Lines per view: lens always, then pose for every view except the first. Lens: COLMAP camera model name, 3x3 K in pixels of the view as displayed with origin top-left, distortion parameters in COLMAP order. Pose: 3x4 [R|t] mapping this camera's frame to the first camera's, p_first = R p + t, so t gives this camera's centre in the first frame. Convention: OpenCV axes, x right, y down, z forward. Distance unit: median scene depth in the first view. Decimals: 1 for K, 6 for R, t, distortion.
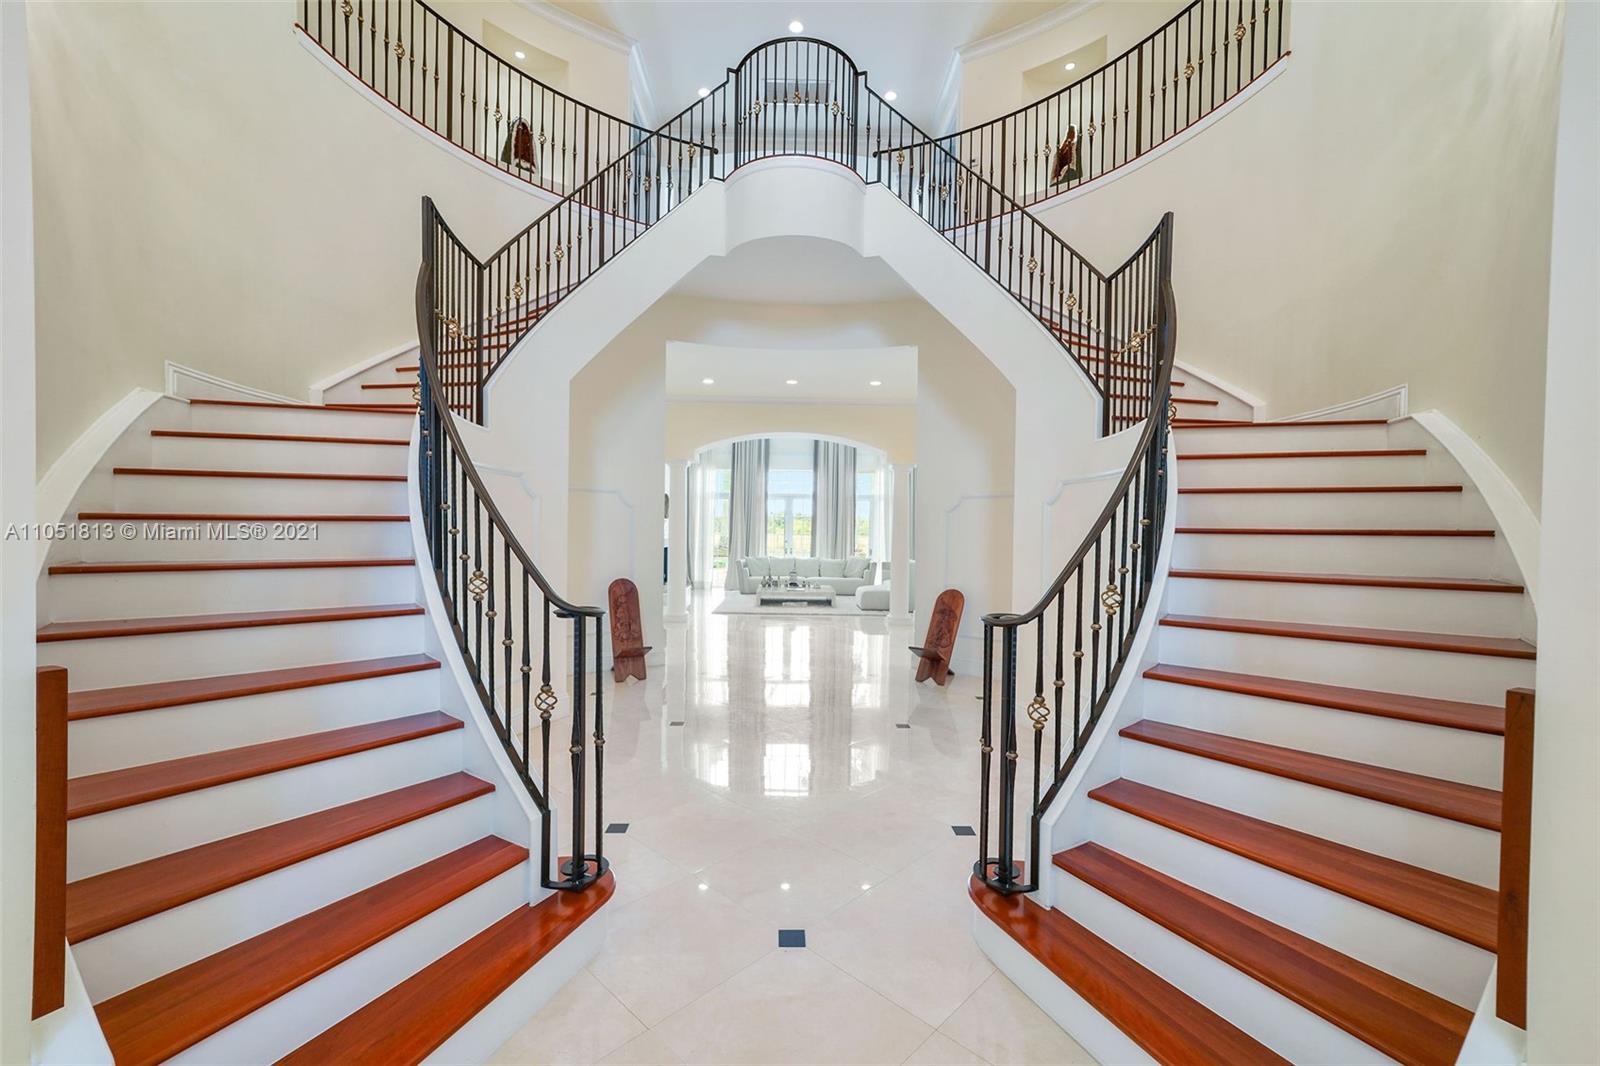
lens RADIAL K [[662.0, 0, 812.1], [0, 662.0, 538.7], [0, 0, 1]] dist [-0.000993, 0.000006]
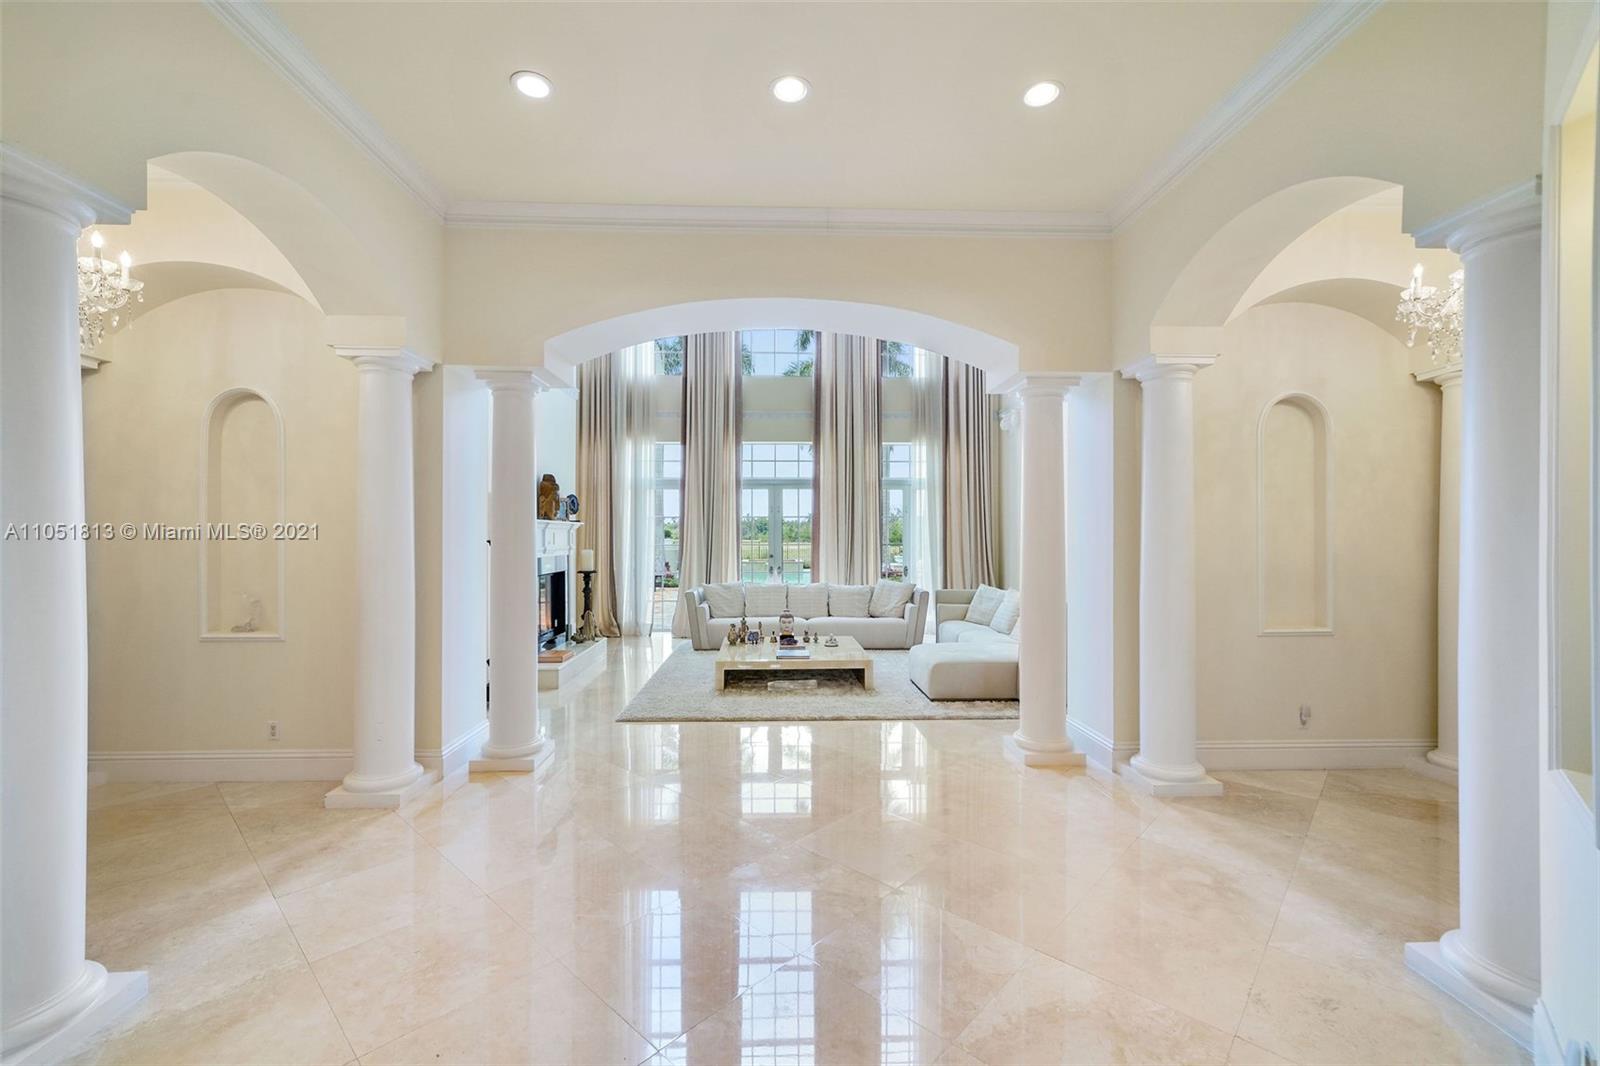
lens RADIAL K [[667.7, 0, 791.3], [0, 667.7, 538.3], [0, 0, 1]] dist [-0.000458, -0.000018]
pose [[0.999897, -0.013779, -0.004085, -0.018072], [0.013734, 0.999846, -0.010892, -0.006152], [0.004235, 0.010834, 0.999932, 0.380977]]
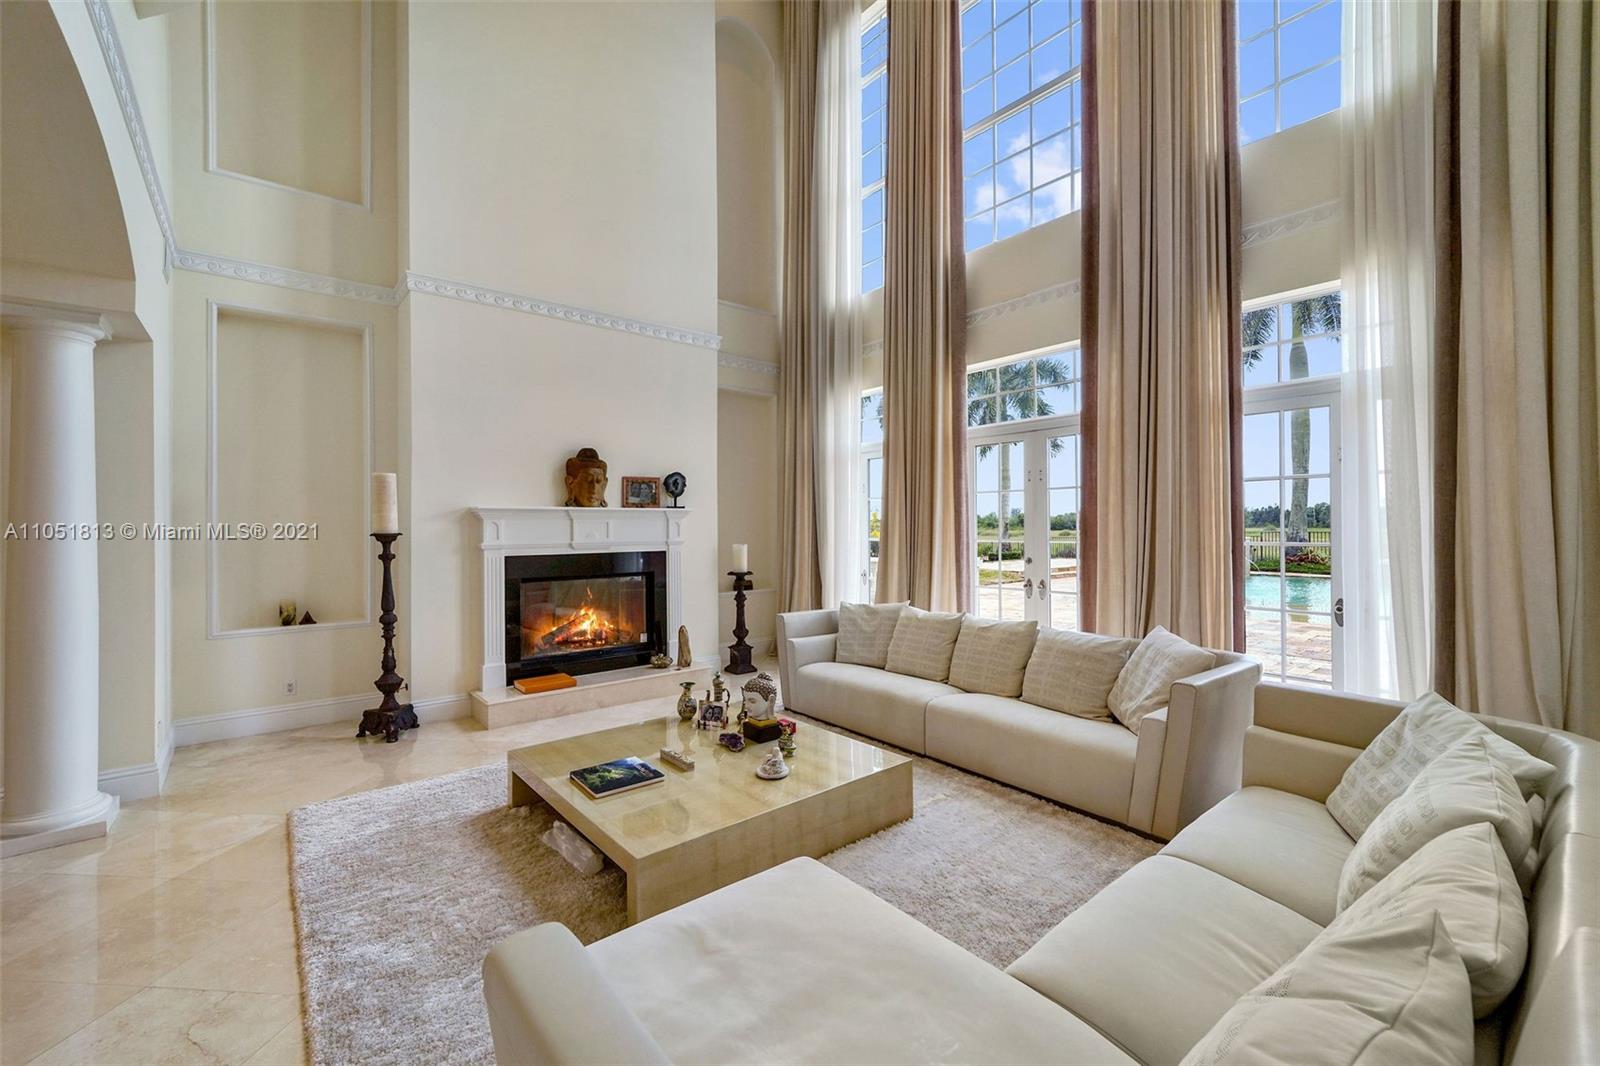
lens RADIAL K [[649.9, 0, 789.6], [0, 649.9, 536.0], [0, 0, 1]] dist [0.000436, 0.000080]
pose [[0.611735, -0.000095, -0.791063, 0.162002], [-0.001475, 0.999998, -0.001261, -0.010144], [0.791061, 0.001938, 0.611734, 0.715314]]
